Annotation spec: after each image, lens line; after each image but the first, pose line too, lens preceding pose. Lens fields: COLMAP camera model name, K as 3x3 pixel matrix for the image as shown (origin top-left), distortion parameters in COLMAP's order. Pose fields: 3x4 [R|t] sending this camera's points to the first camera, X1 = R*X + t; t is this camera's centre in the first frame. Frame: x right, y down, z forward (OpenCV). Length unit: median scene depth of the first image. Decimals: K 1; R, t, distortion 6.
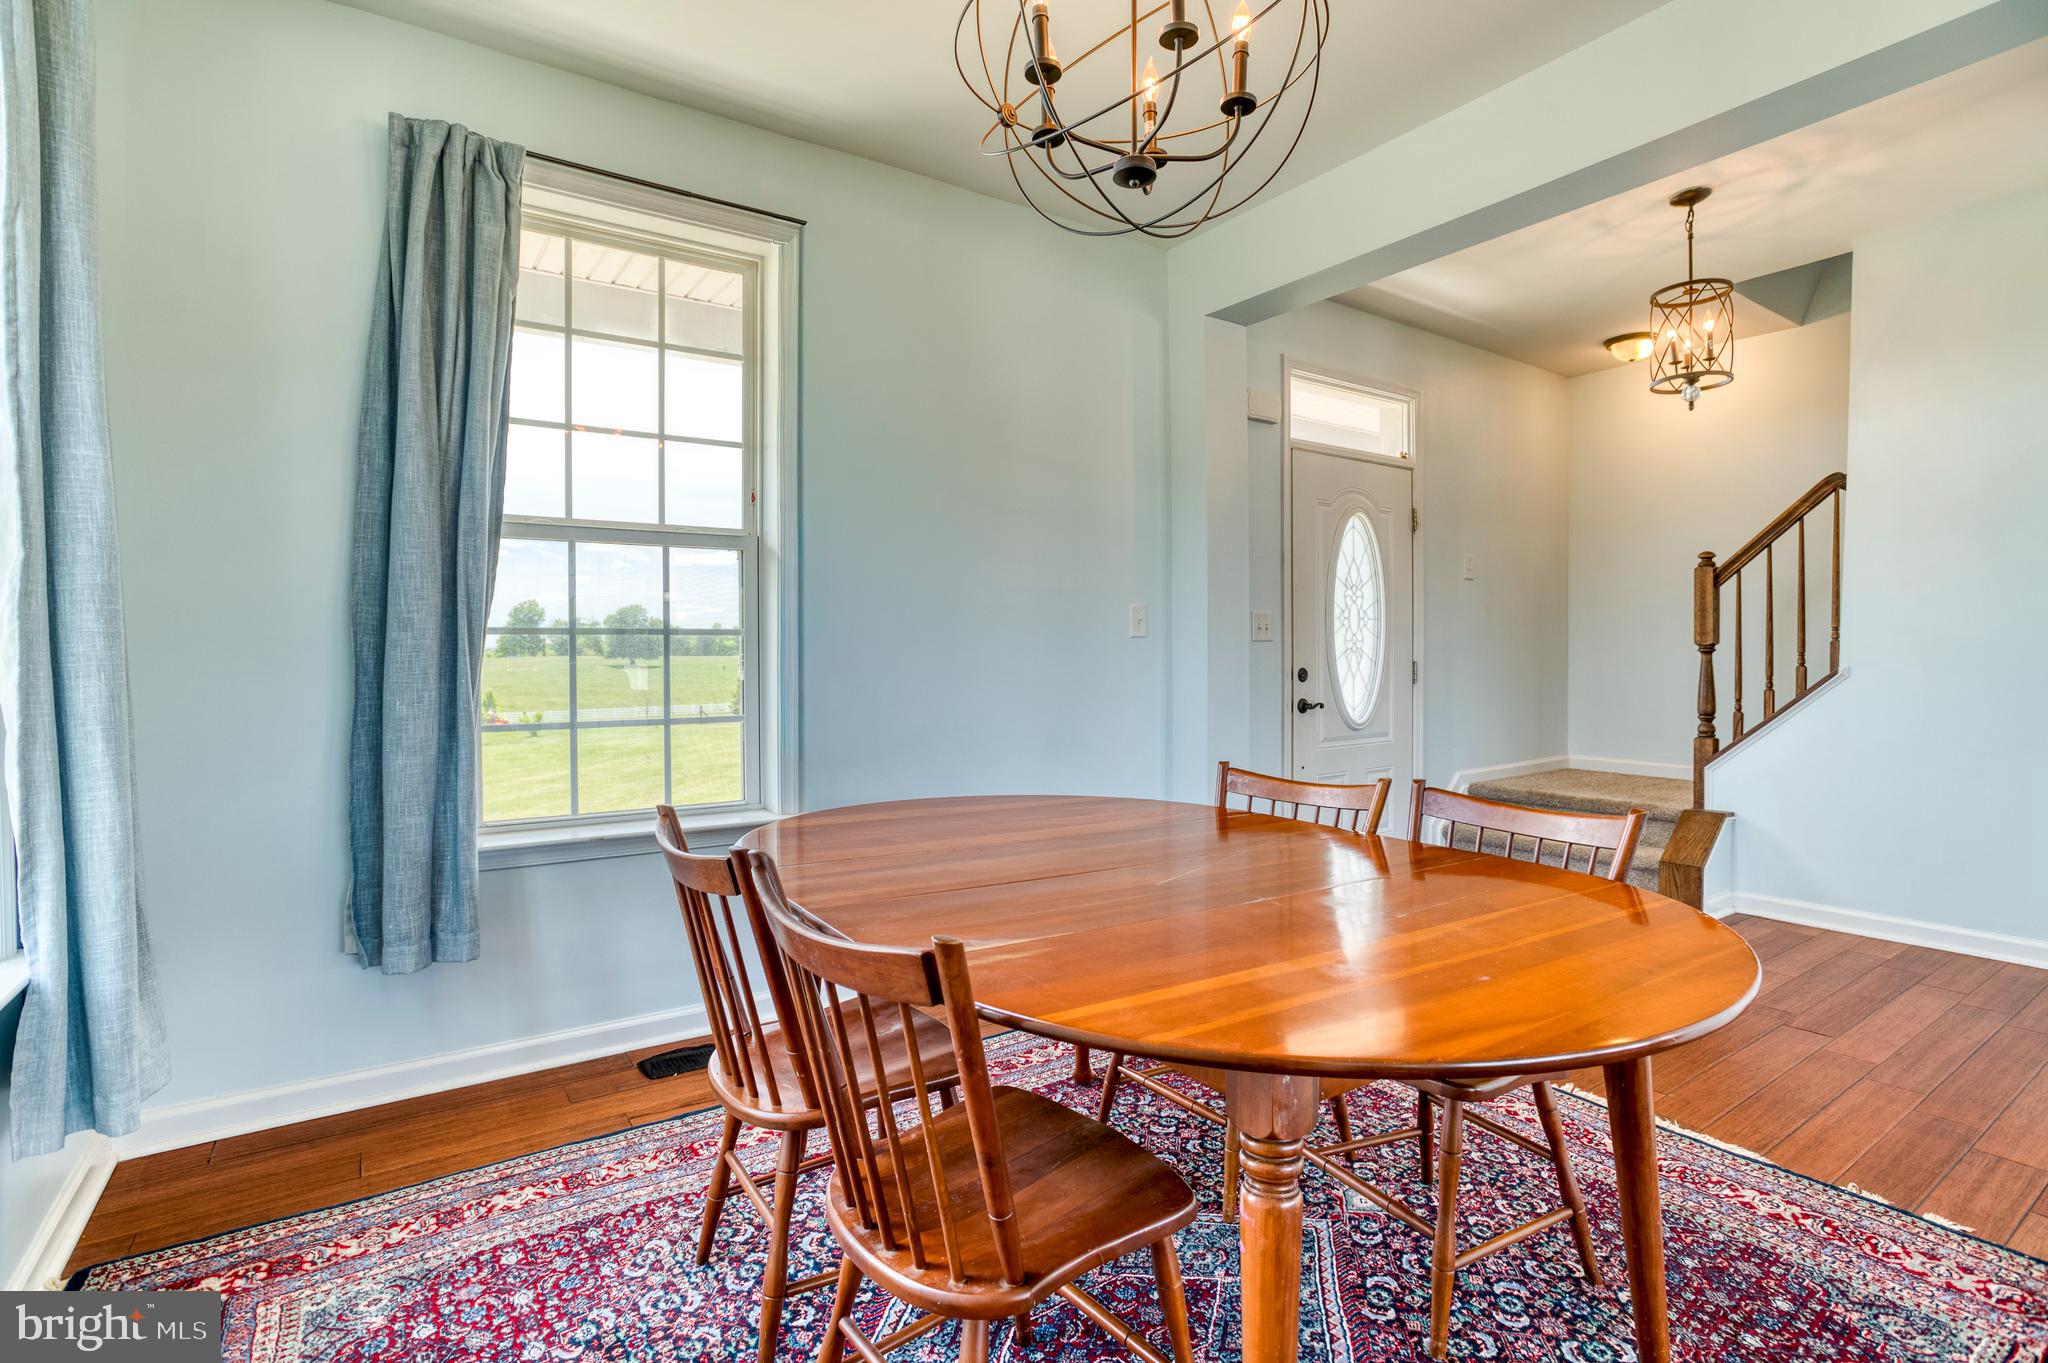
lens RADIAL K [[990.2, 0, 1014.2], [0, 990.2, 670.2], [0, 0, 1]] dist [-0.066415, 0.033624]
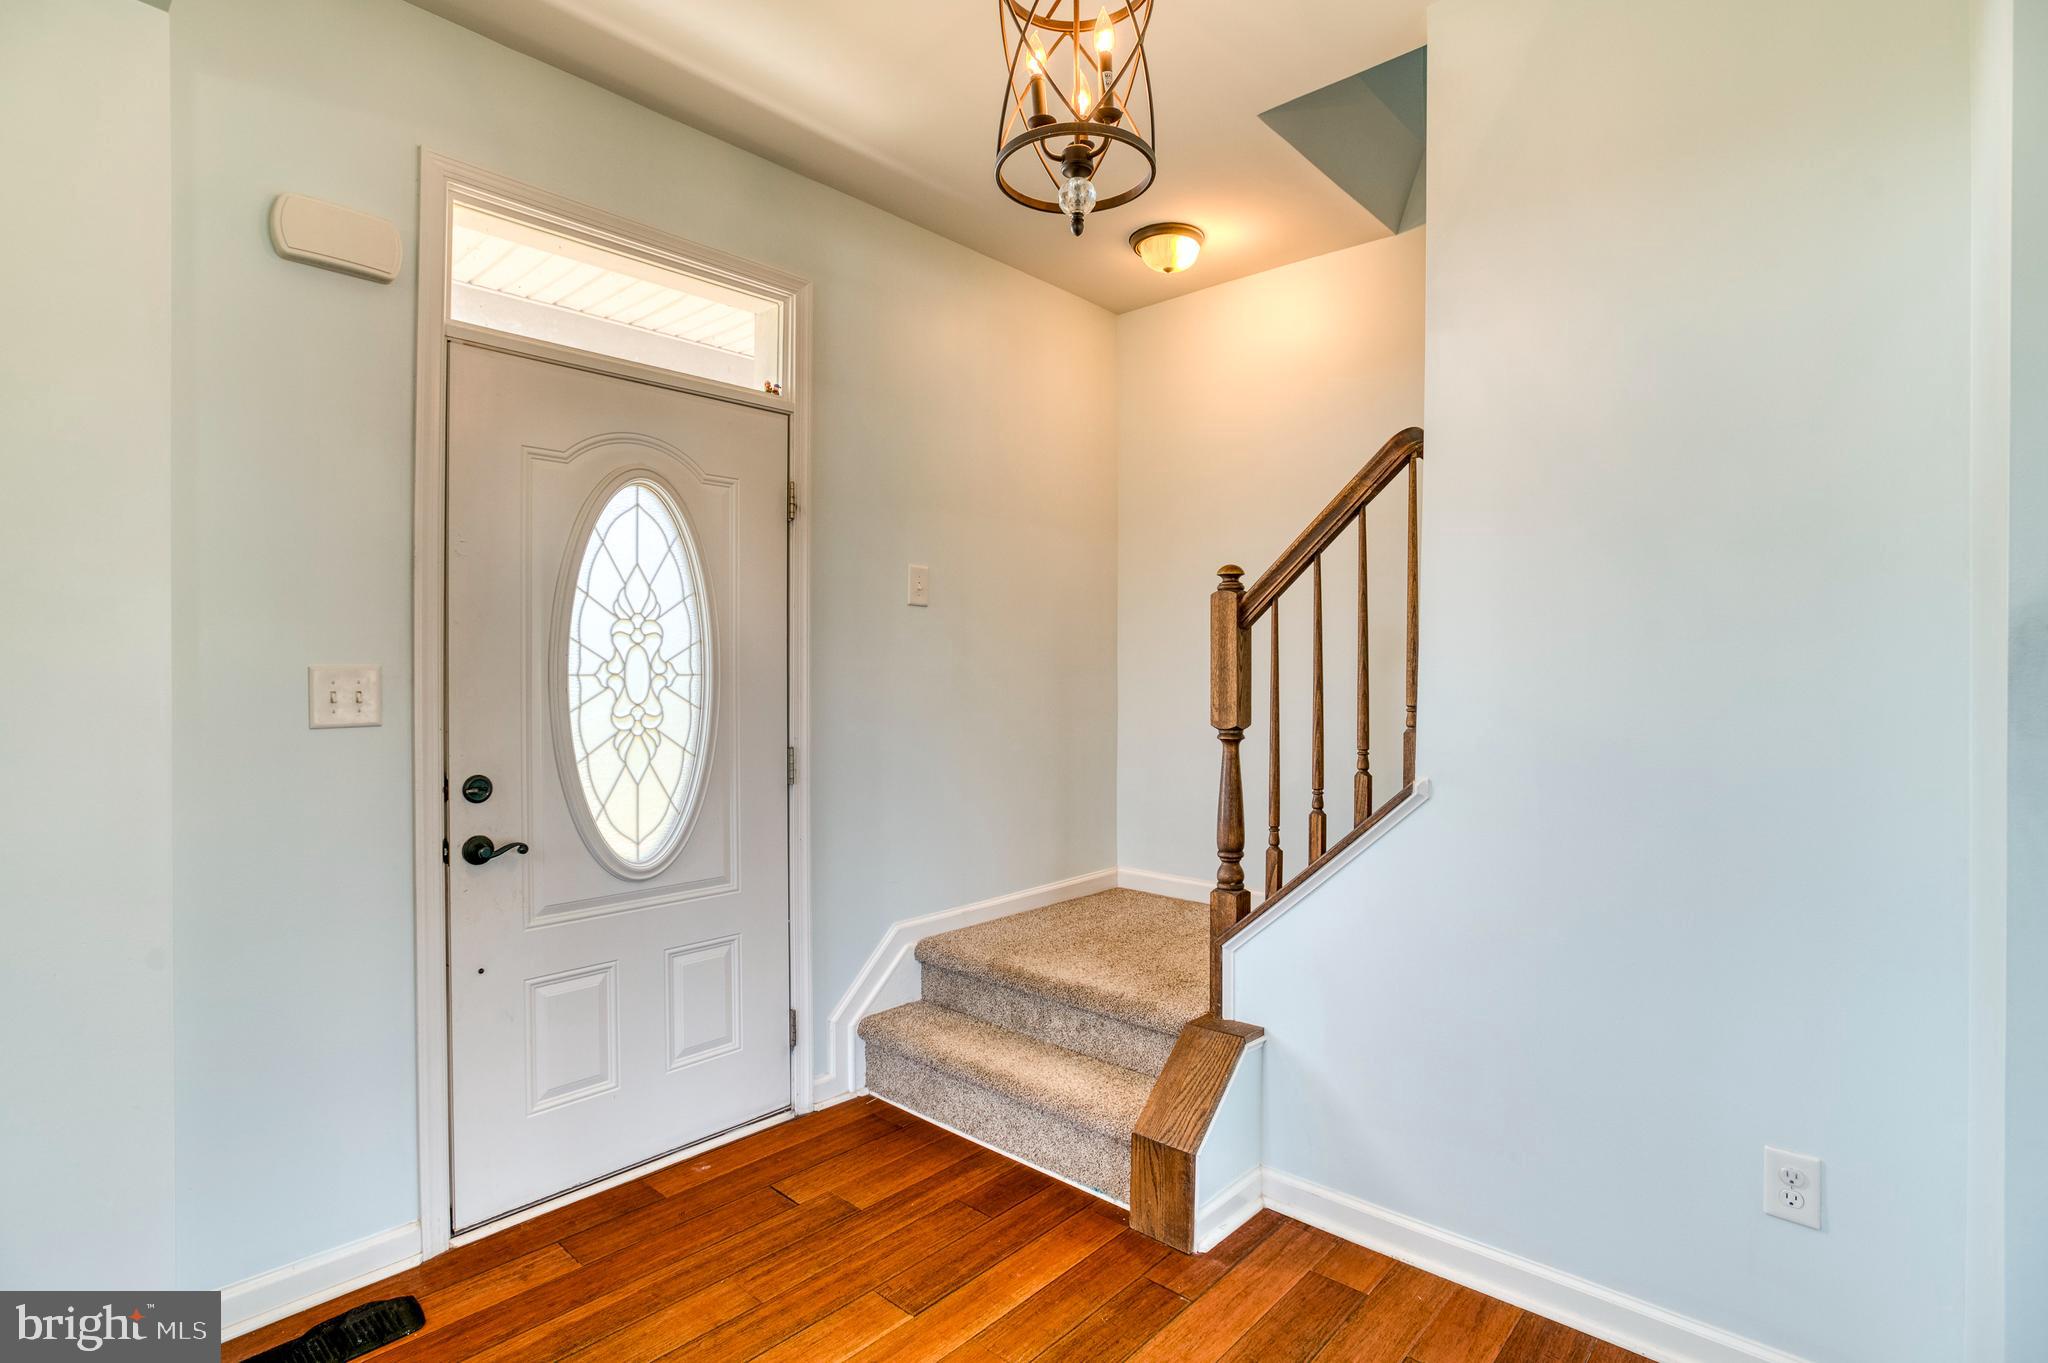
lens RADIAL K [[998.4, 0, 1029.5], [0, 998.4, 672.2], [0, 0, 1]] dist [-0.046813, 0.023224]
pose [[0.969671, 0.008669, 0.244259, 0.456874], [-0.004062, 0.999804, -0.019358, -0.047923], [-0.244379, 0.017779, 0.969517, 0.453866]]
